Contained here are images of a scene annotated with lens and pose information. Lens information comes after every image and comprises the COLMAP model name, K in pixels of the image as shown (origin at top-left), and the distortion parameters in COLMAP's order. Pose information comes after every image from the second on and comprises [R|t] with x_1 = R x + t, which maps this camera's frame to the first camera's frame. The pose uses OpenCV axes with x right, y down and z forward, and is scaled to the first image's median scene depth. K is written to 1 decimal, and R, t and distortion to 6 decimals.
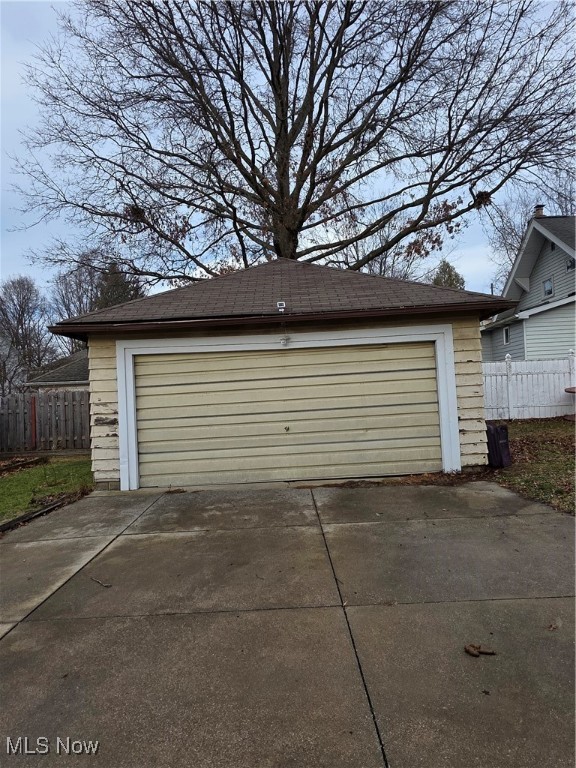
lens RADIAL K [[490.0, 0, 287.6], [0, 490.0, 382.3], [0, 0, 1]] dist [0.005441, -0.002957]
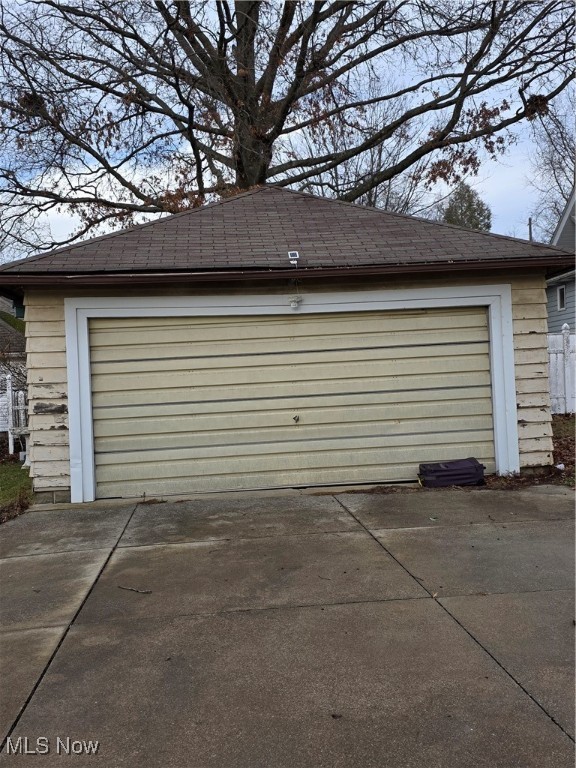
lens RADIAL K [[765.7, 0, 288.2], [0, 765.7, 382.0], [0, 0, 1]] dist [0.055960, 0.000000]
pose [[0.994847, 0.006550, 0.101171, -0.134522], [-0.009035, 0.999668, 0.024132, 0.009160], [-0.100980, -0.024922, 0.994576, -0.175162]]
